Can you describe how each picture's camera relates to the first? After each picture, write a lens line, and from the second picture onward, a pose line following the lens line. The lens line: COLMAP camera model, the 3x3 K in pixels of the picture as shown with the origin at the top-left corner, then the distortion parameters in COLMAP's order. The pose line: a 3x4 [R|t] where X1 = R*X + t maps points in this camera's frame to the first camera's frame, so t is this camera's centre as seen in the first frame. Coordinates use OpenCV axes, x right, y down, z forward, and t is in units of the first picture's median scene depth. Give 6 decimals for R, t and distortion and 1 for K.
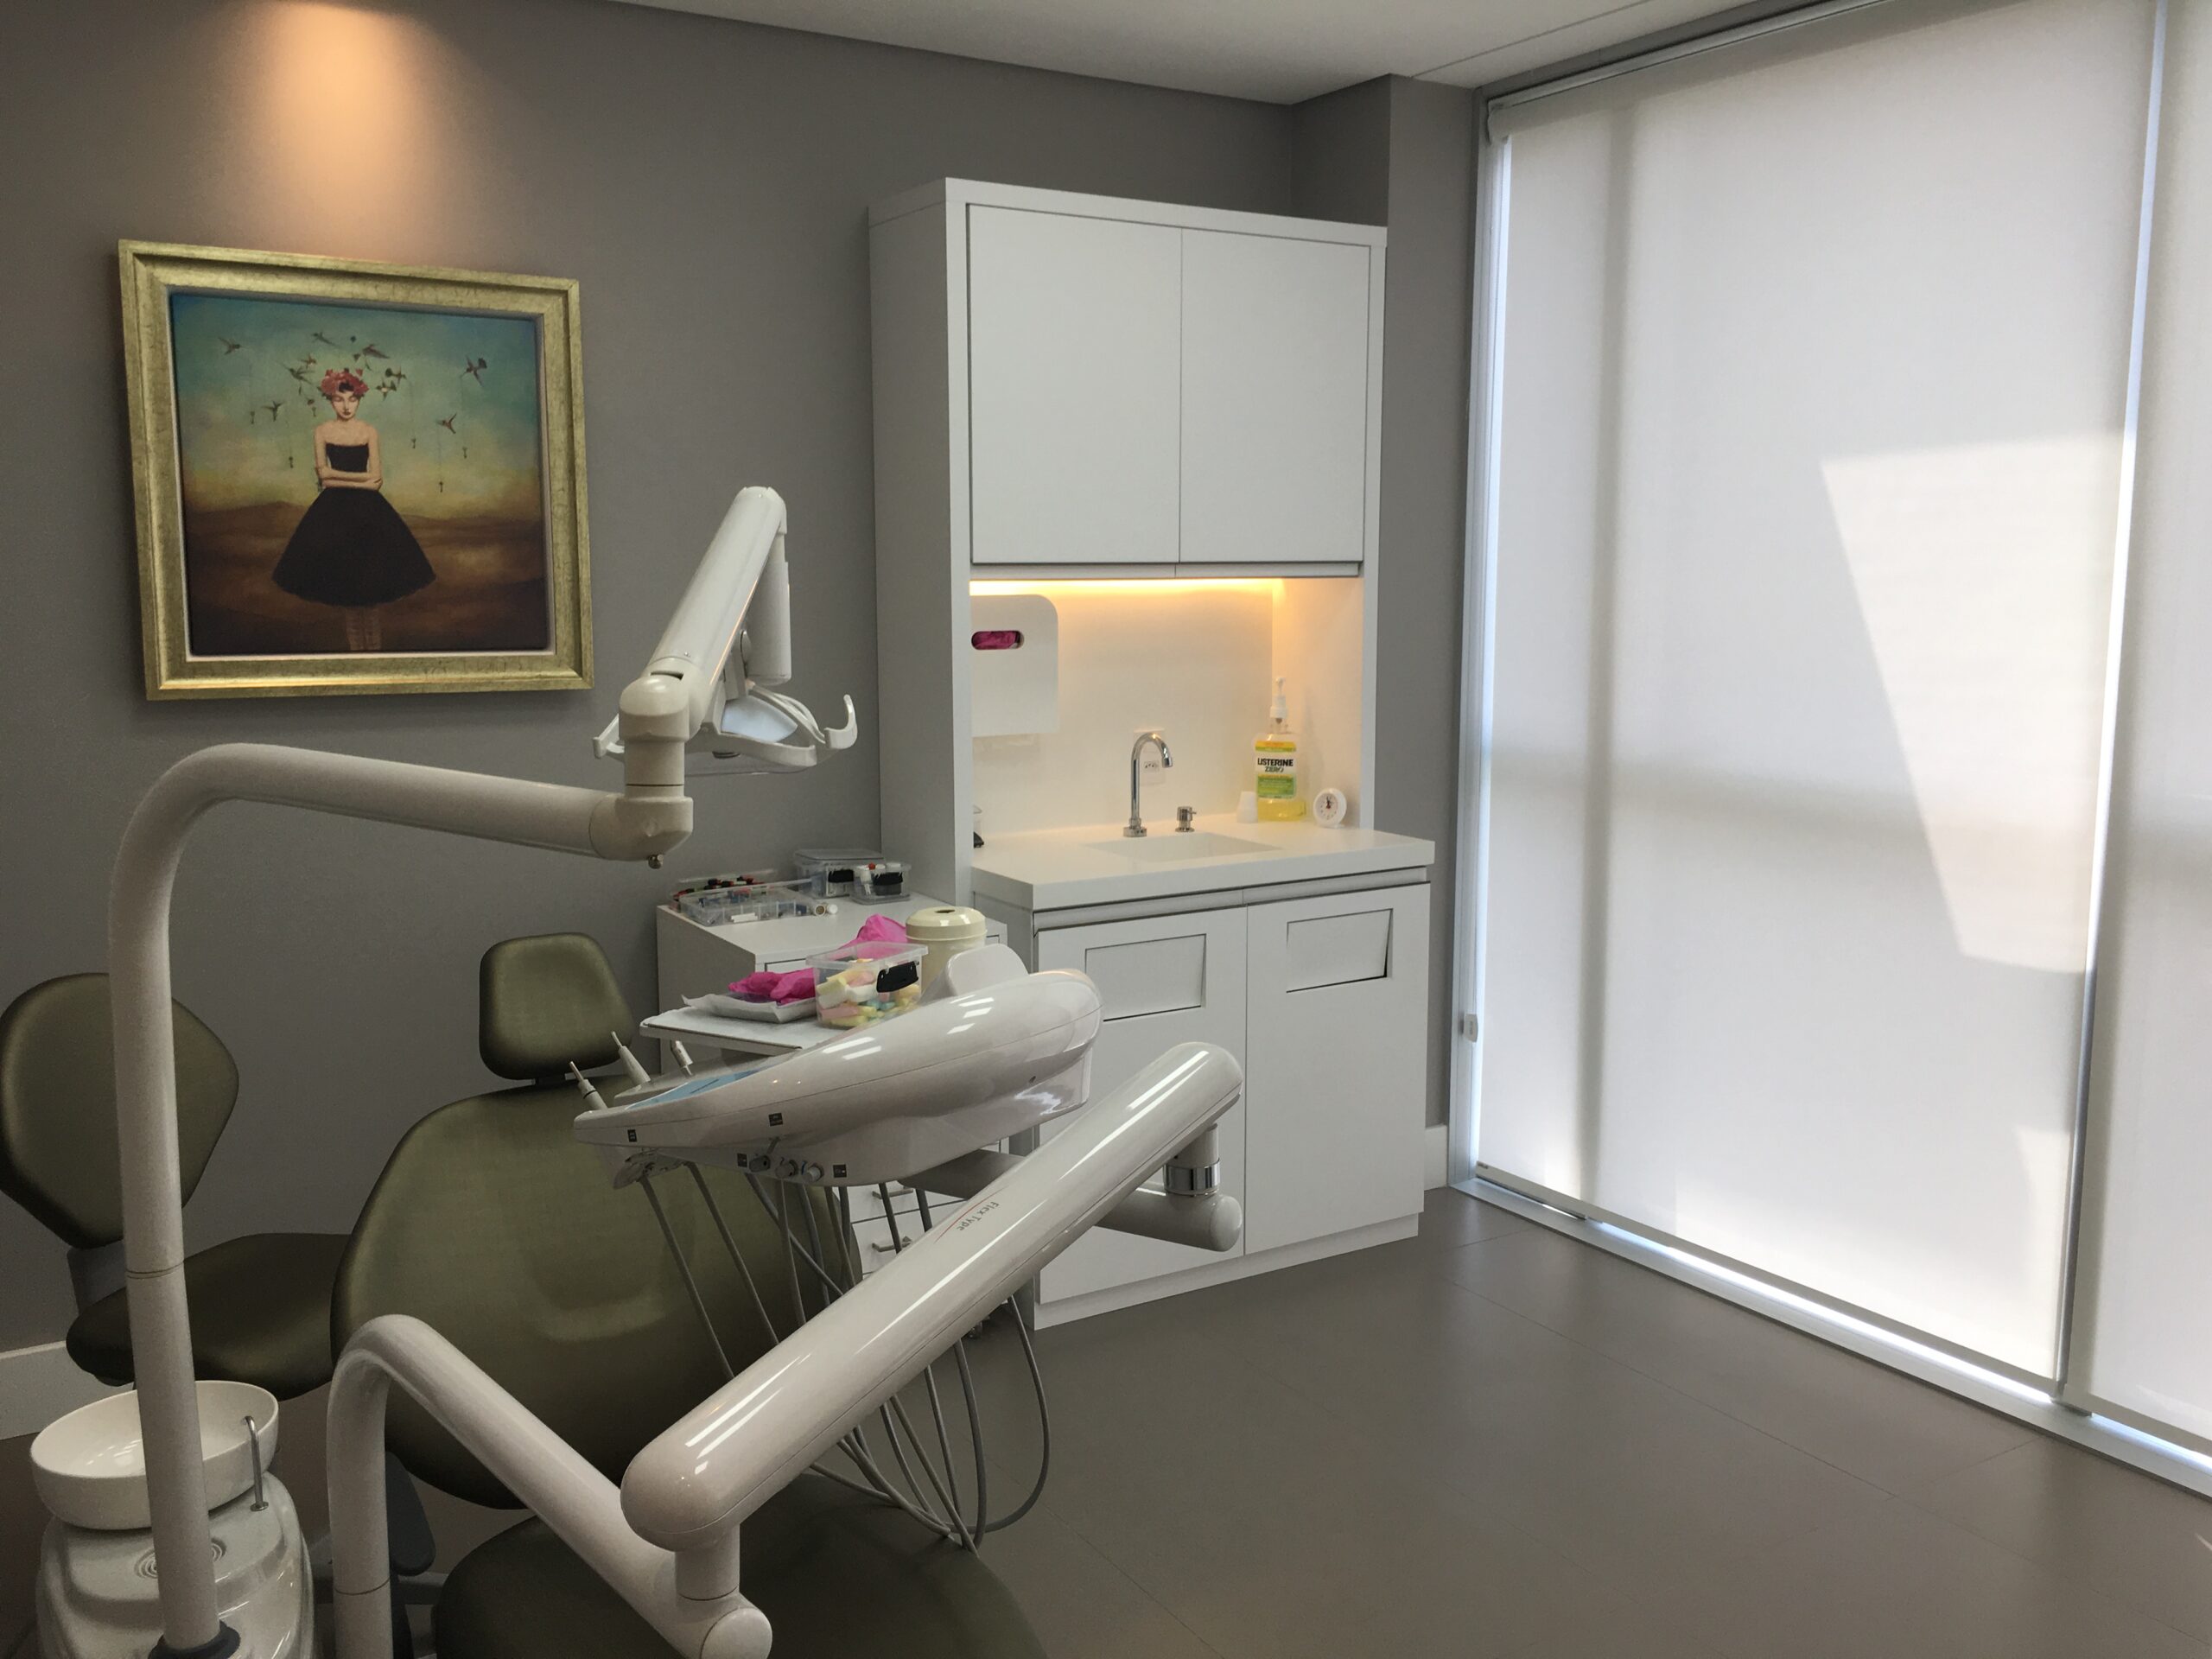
lens RADIAL K [[1880.9, 0, 1100.0], [0, 1880.9, 826.6], [0, 0, 1]] dist [0.063017, -0.068898]
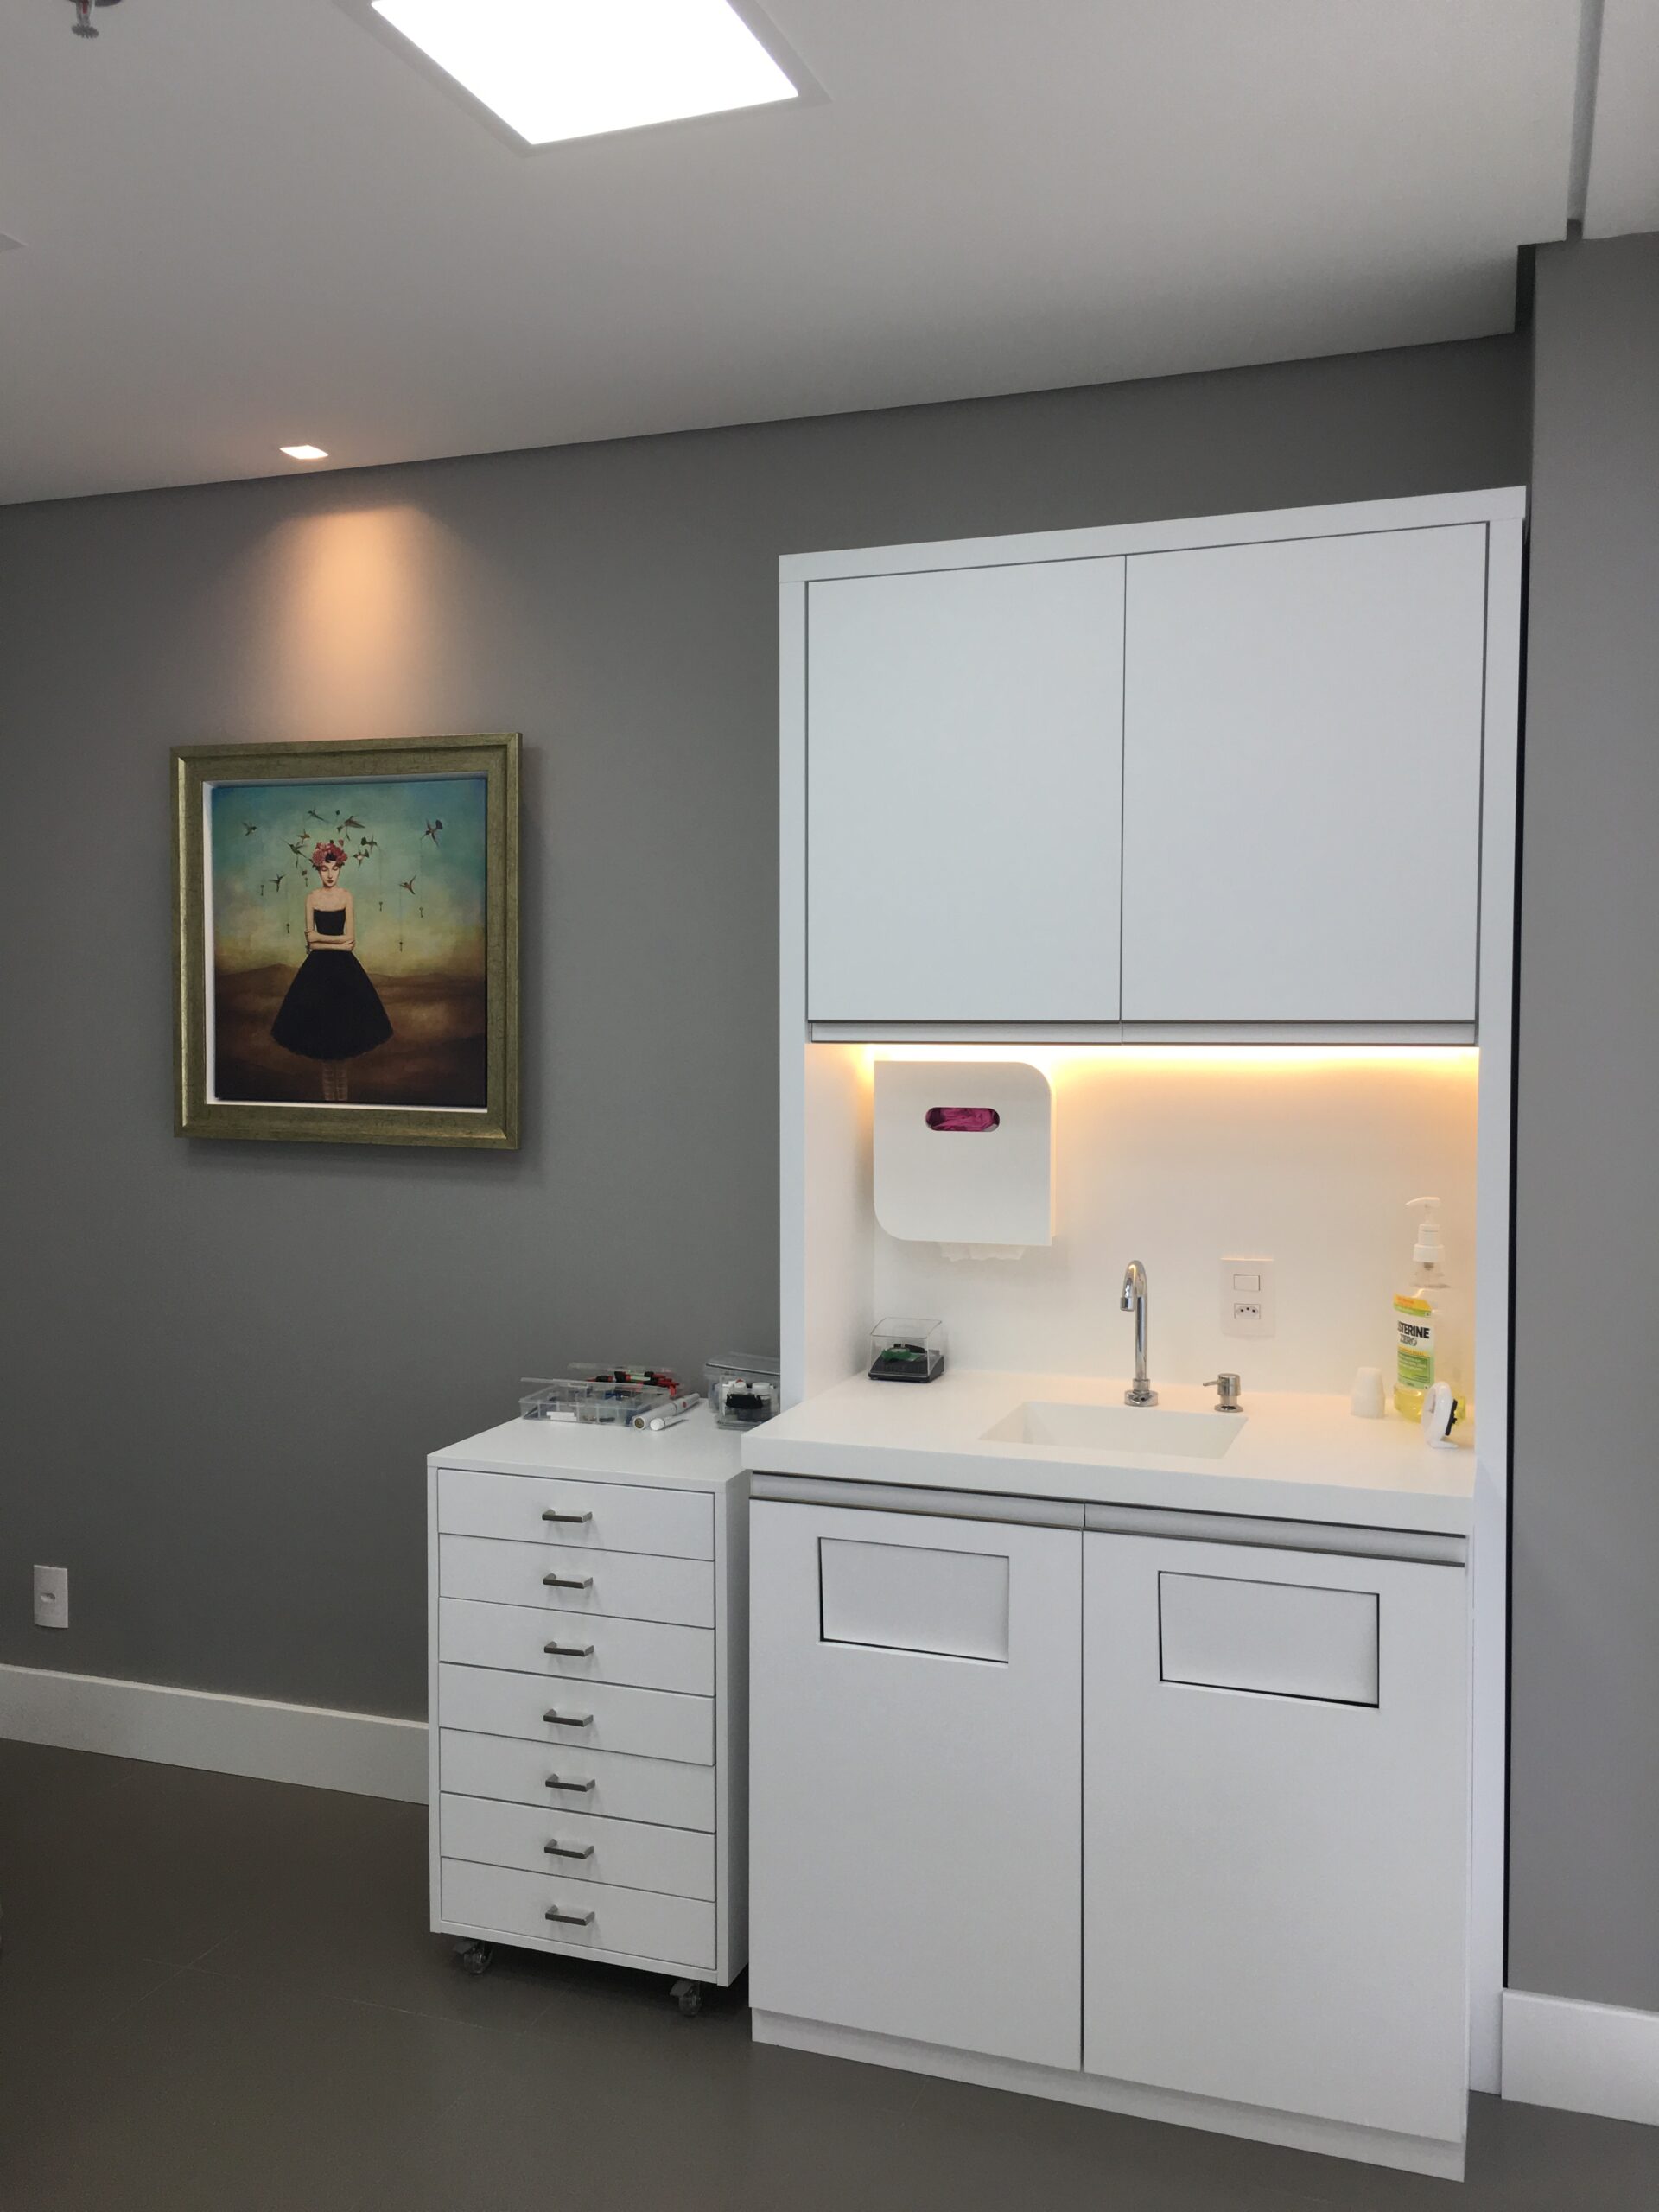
lens RADIAL K [[1880.9, 0, 825.1], [0, 1880.9, 1105.2], [0, 0, 1]] dist [0.063017, -0.068898]
pose [[0.619139, 0.037886, -0.784367, 0.611305], [-0.114188, 0.992563, -0.042192, -0.077747], [0.776935, 0.115688, 0.618861, 0.562591]]
